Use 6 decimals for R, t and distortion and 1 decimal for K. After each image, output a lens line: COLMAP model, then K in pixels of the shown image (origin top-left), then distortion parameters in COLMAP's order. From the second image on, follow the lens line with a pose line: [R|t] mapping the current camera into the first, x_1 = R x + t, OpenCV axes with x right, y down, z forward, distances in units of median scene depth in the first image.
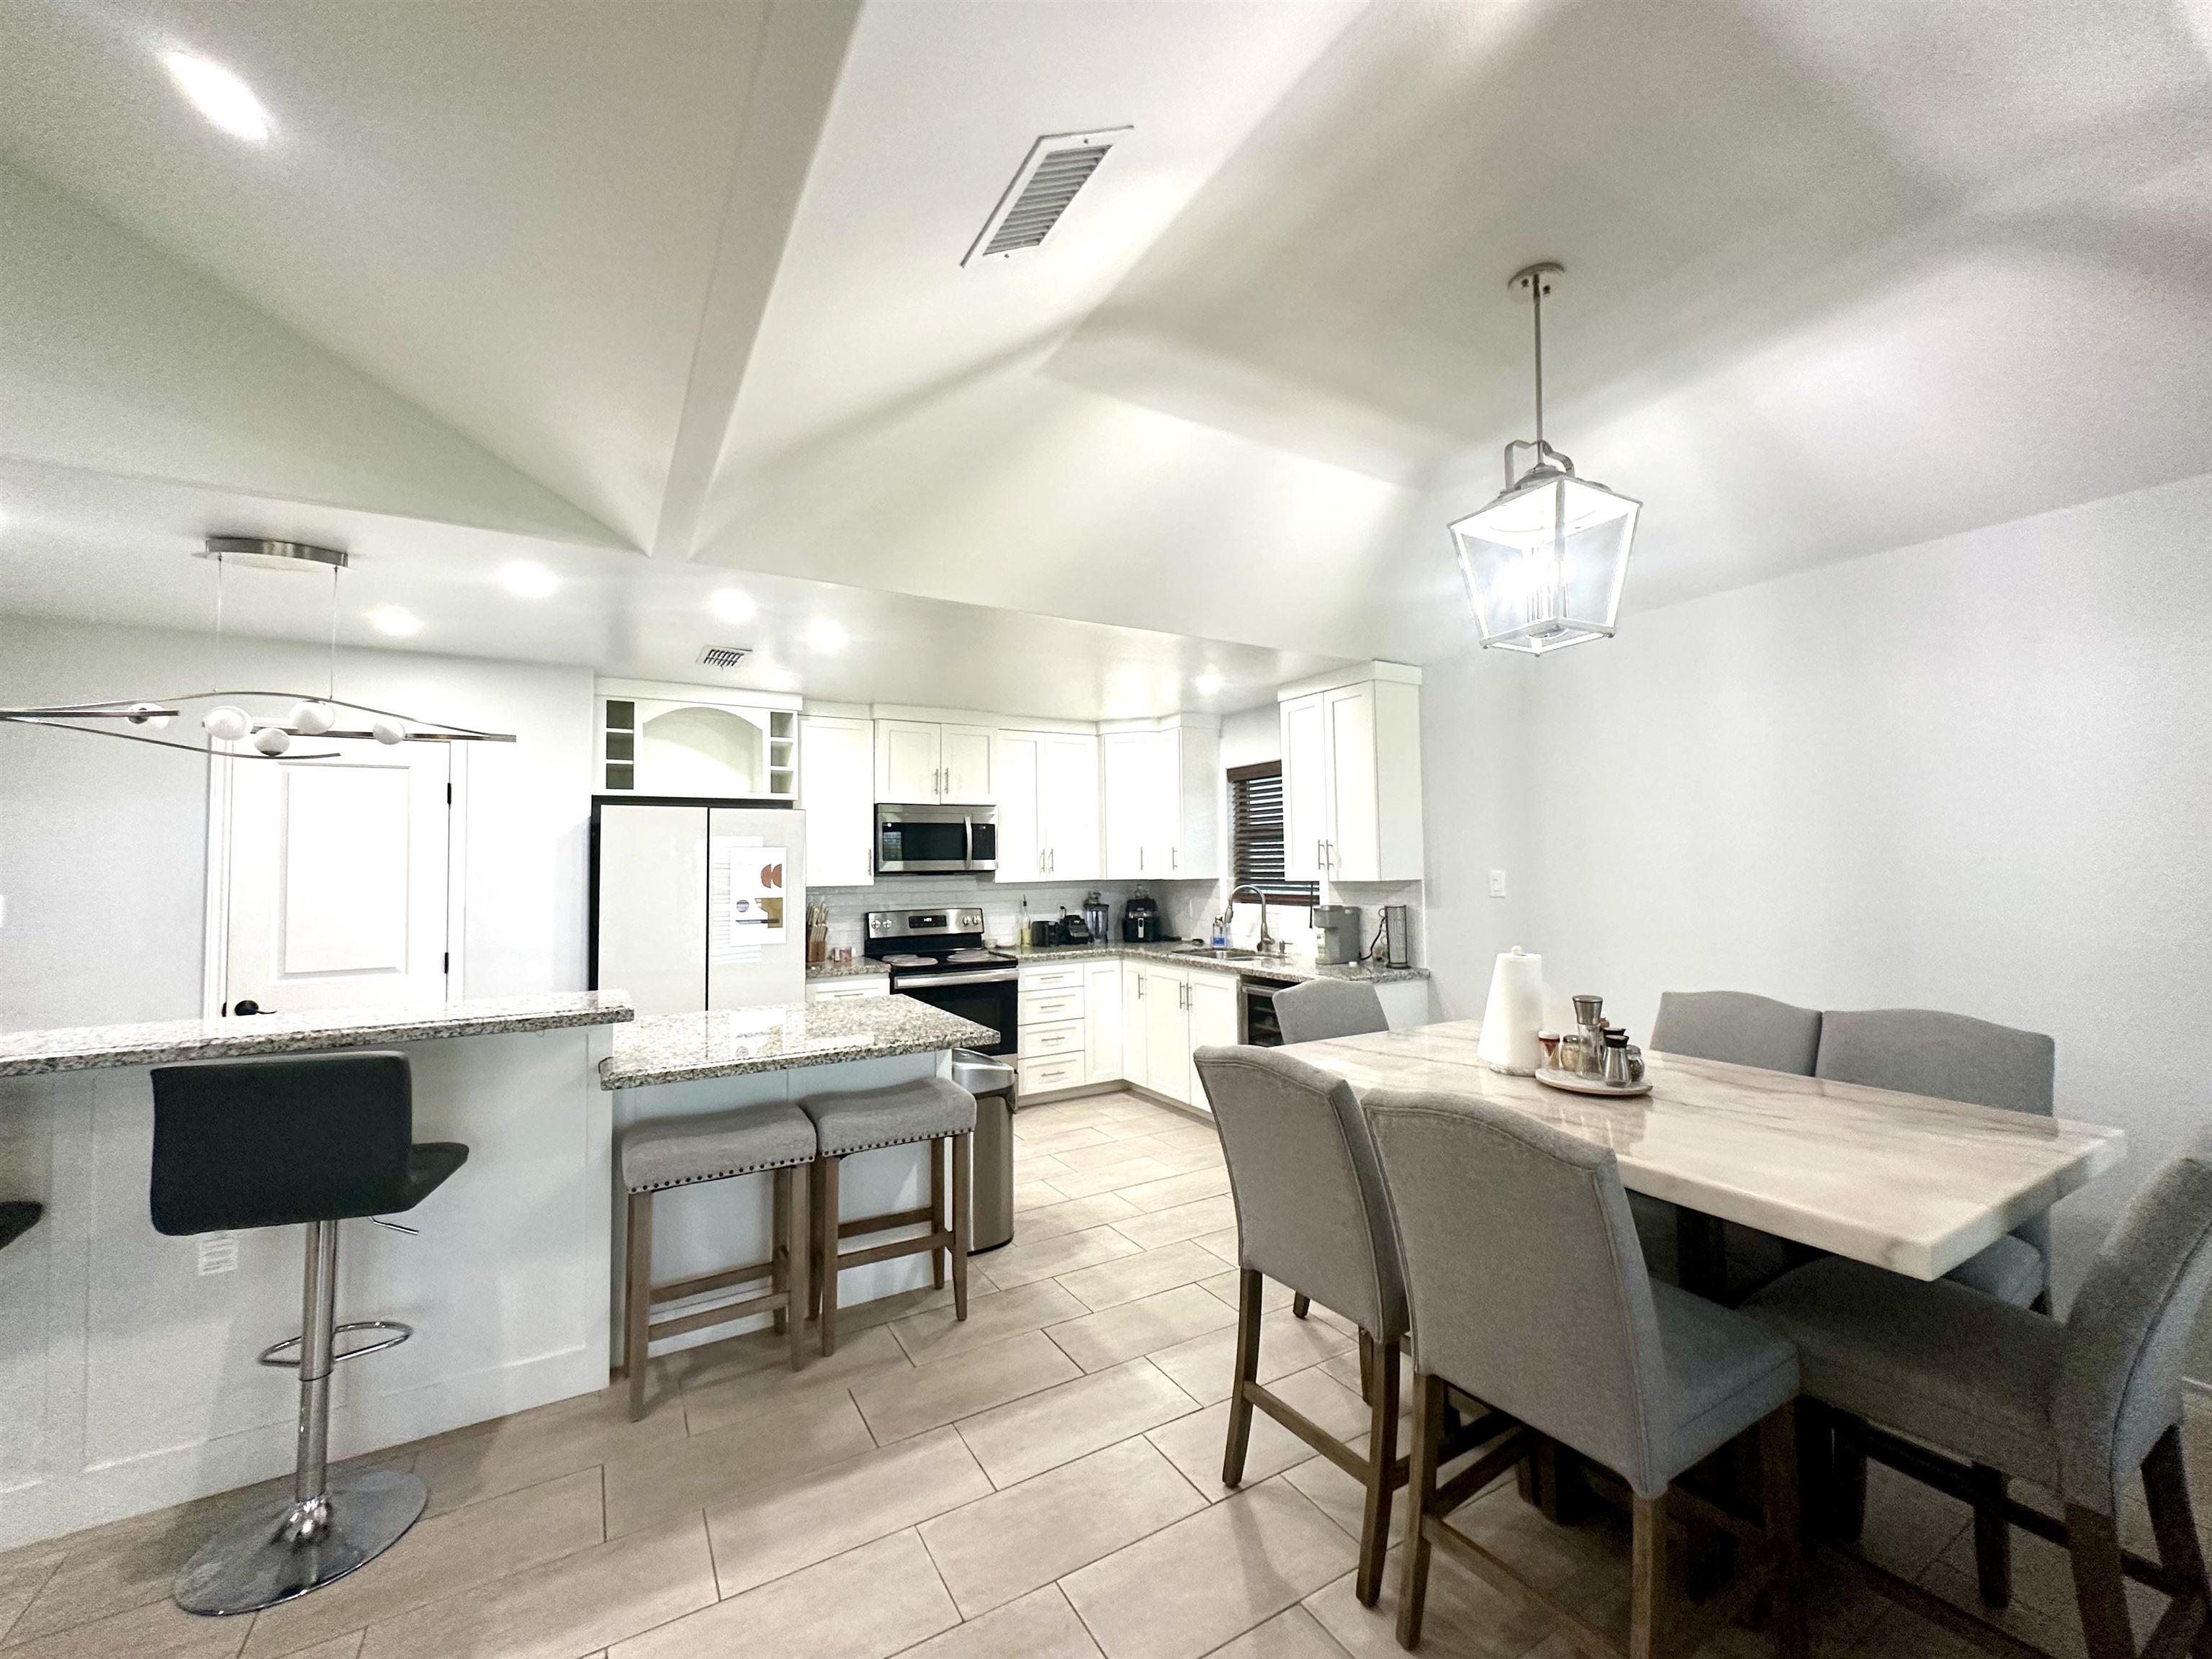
lens RADIAL K [[888.7, 0, 1107.3], [0, 888.7, 829.5], [0, 0, 1]] dist [-0.003097, 0.001013]
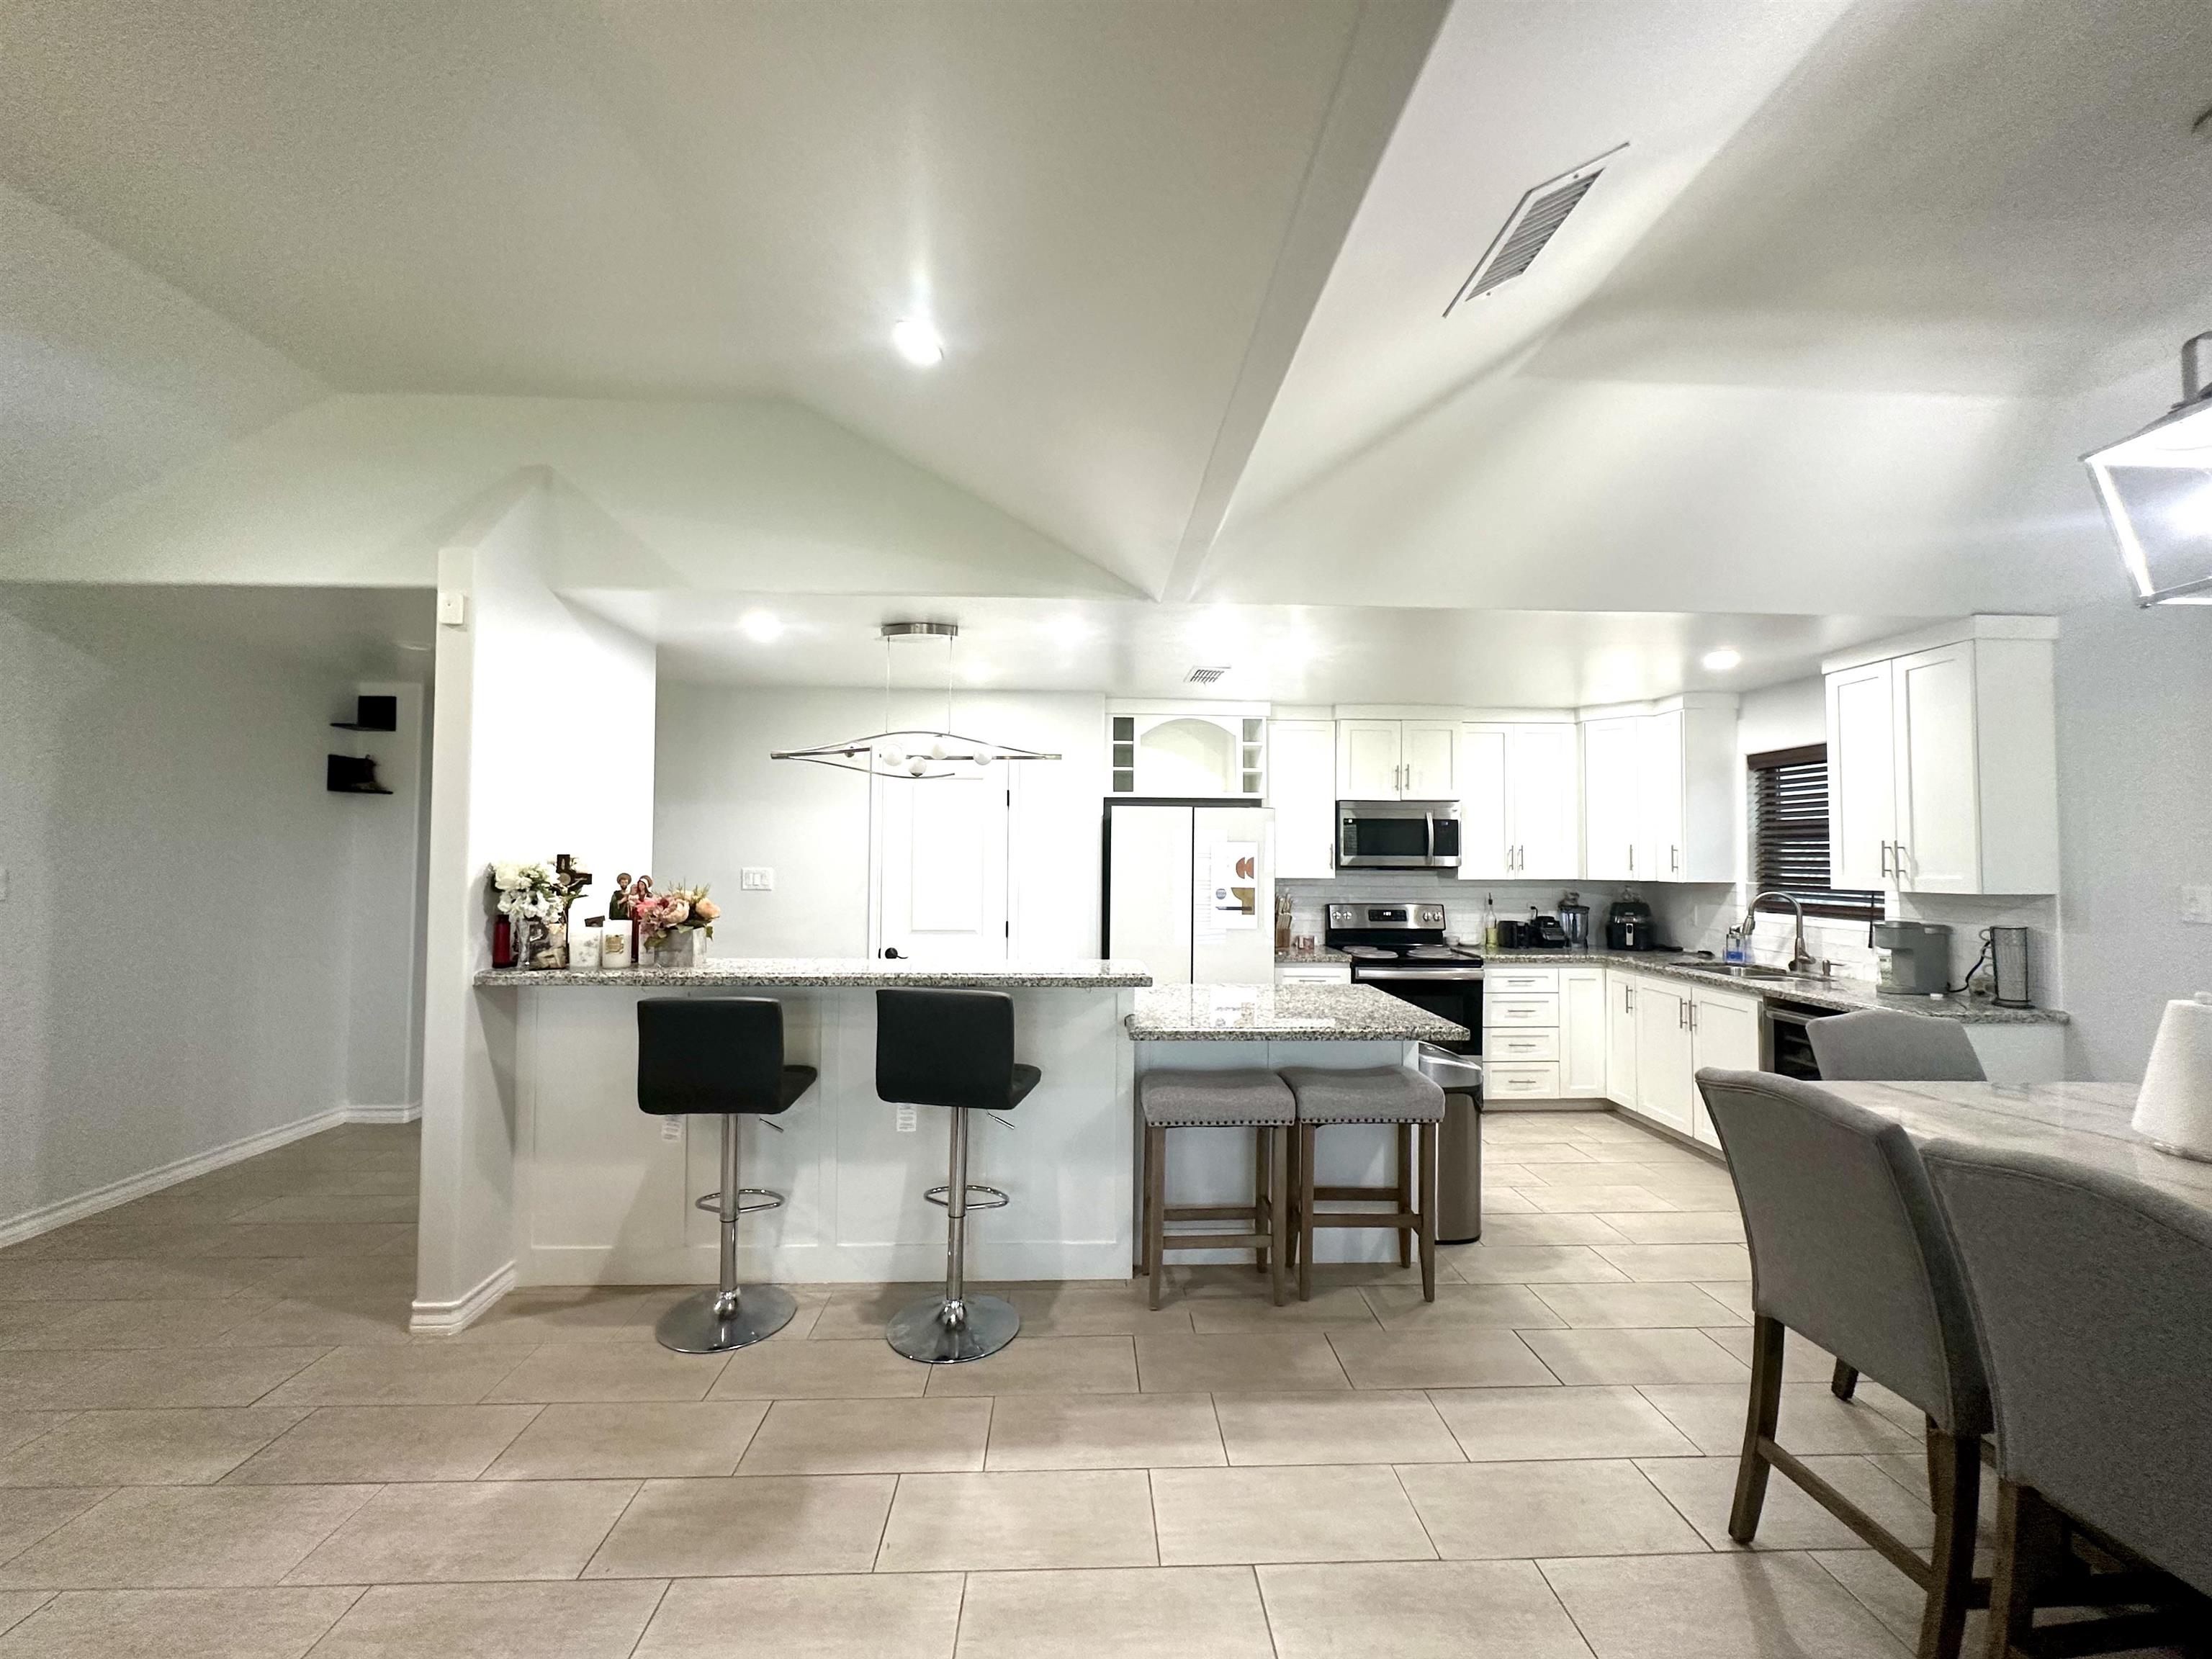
lens RADIAL K [[888.7, 0, 1106.3], [0, 888.7, 828.7], [0, 0, 1]] dist [-0.003097, 0.001013]
pose [[0.880305, 0.005182, -0.474380, -0.003522], [0.000157, 0.999937, 0.011215, -0.008375], [0.474408, -0.009947, 0.880249, -0.054537]]
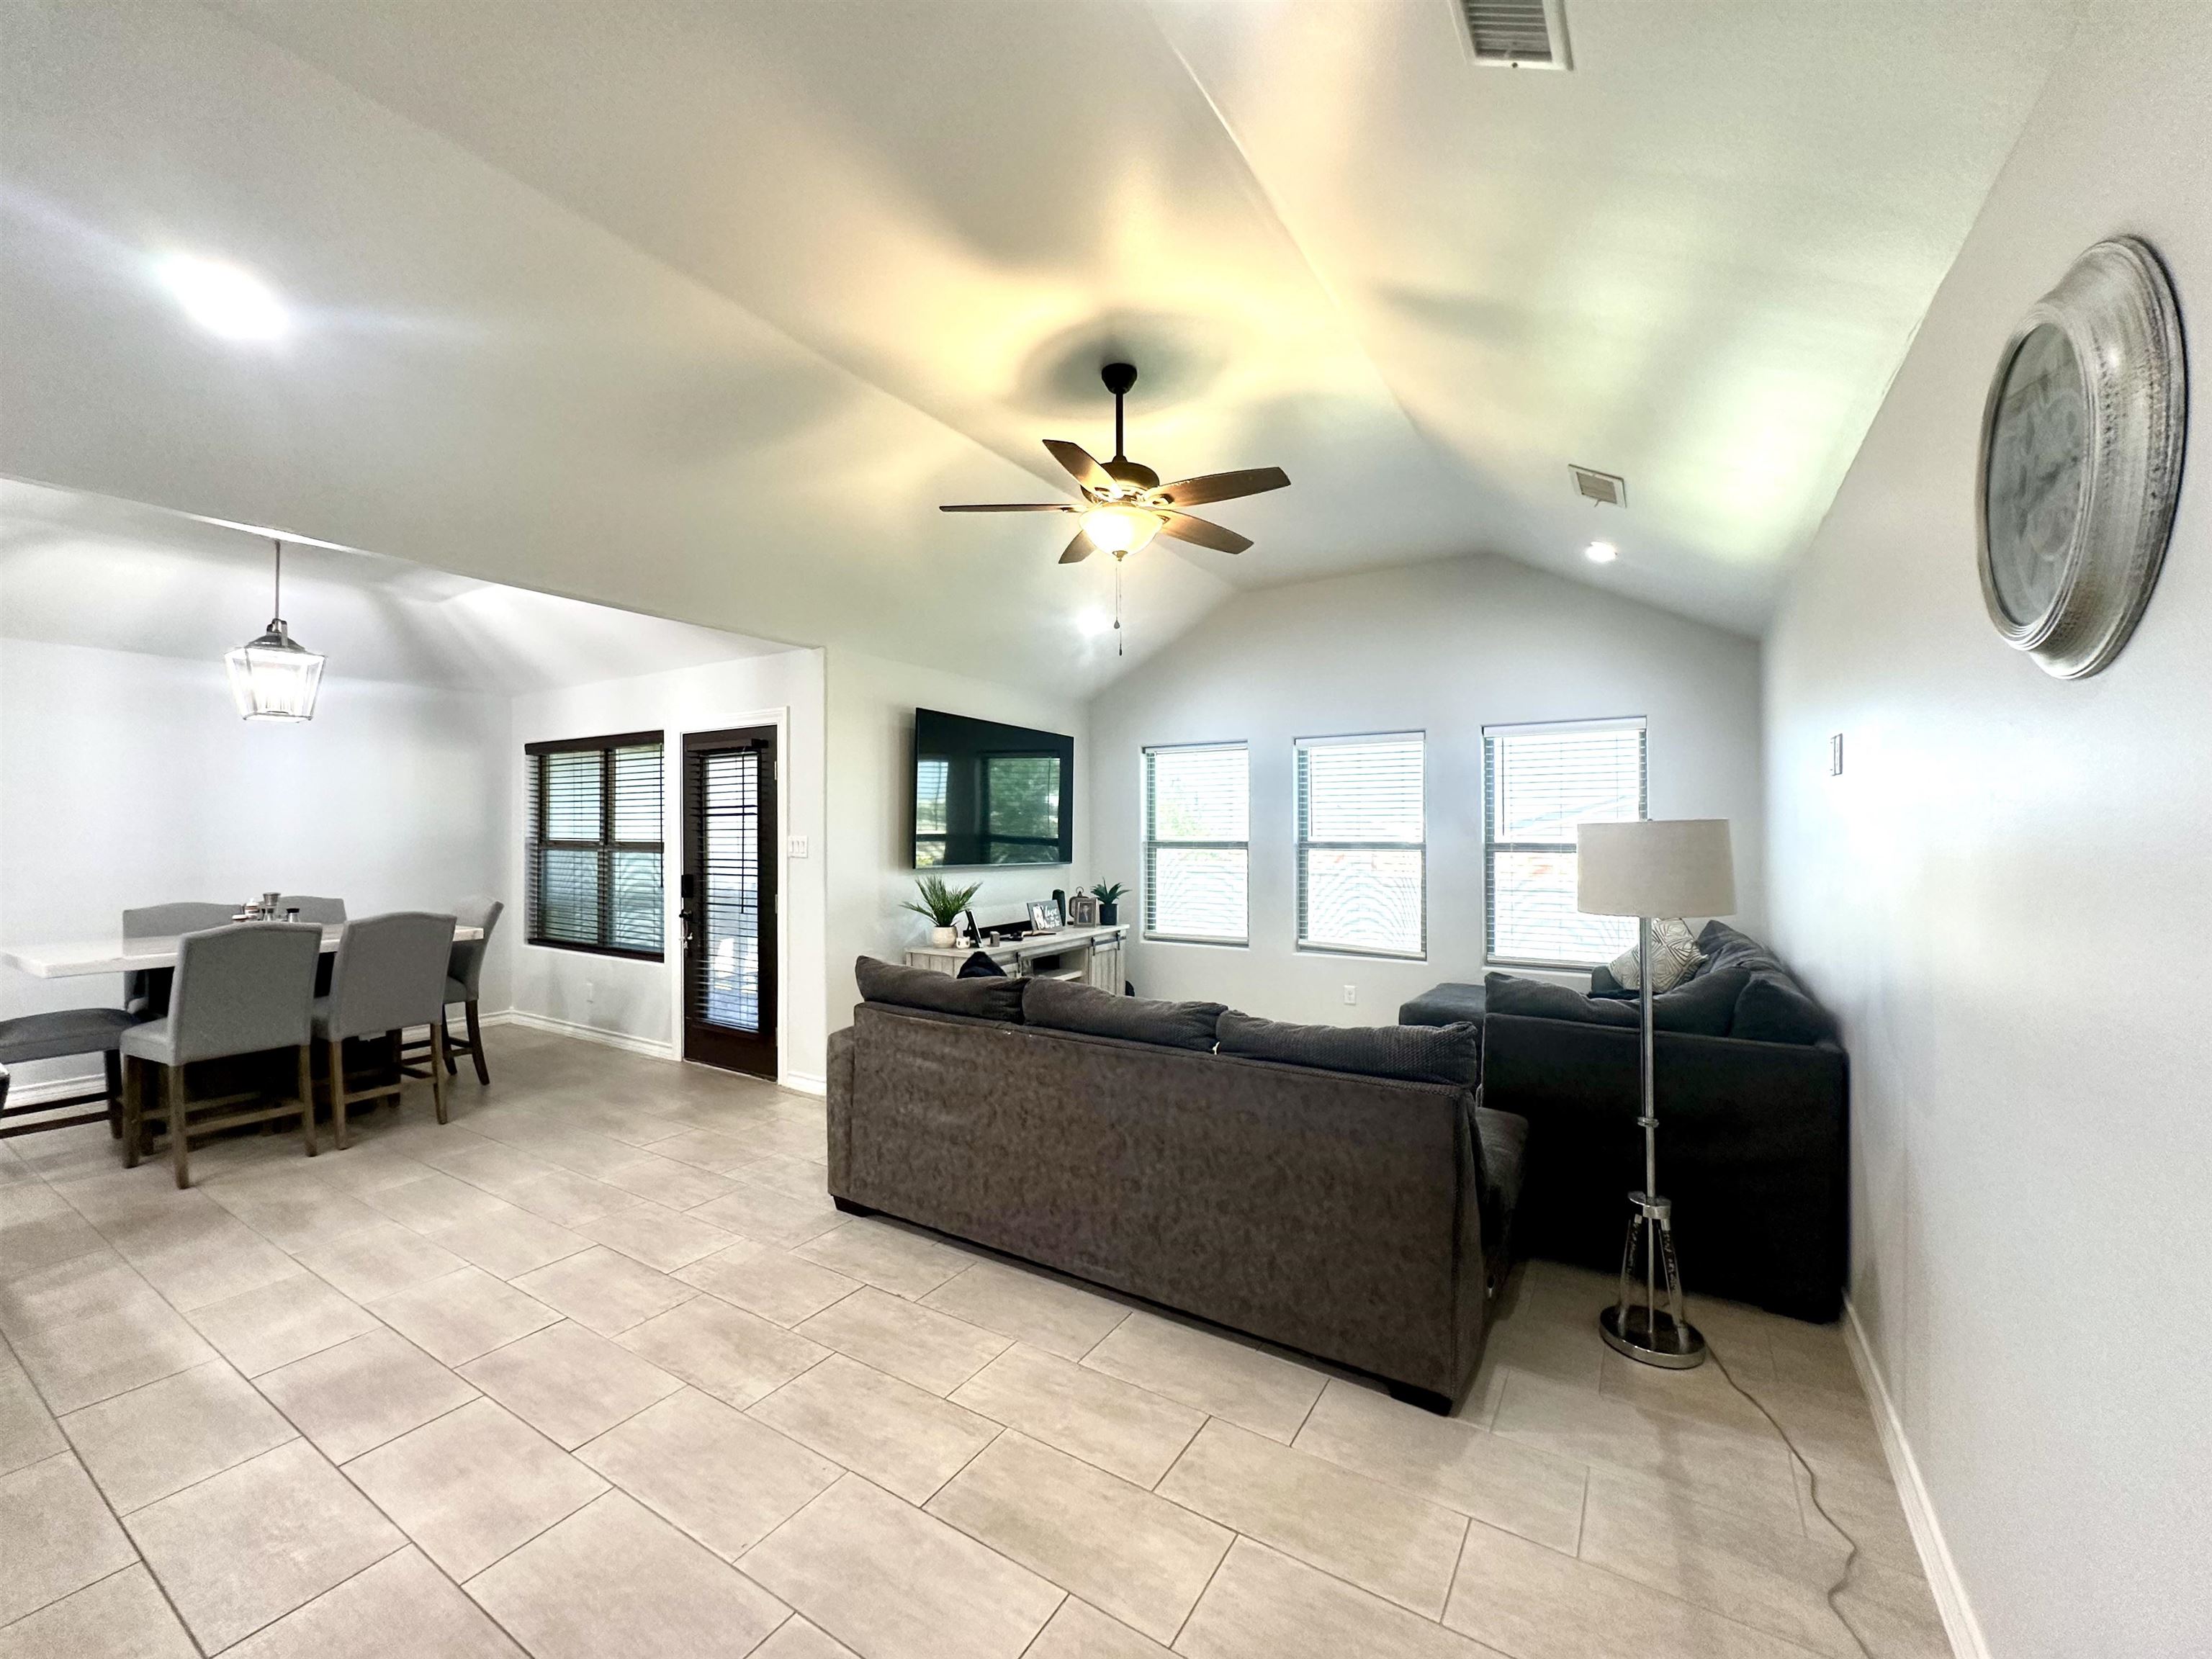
lens RADIAL K [[888.7, 0, 1112.0], [0, 888.7, 827.3], [0, 0, 1]] dist [-0.003097, 0.001013]
pose [[-0.462777, 0.013304, 0.886375, -0.948916], [-0.030652, 0.999049, -0.030999, 0.017441], [-0.885945, -0.041515, -0.461929, 0.099782]]
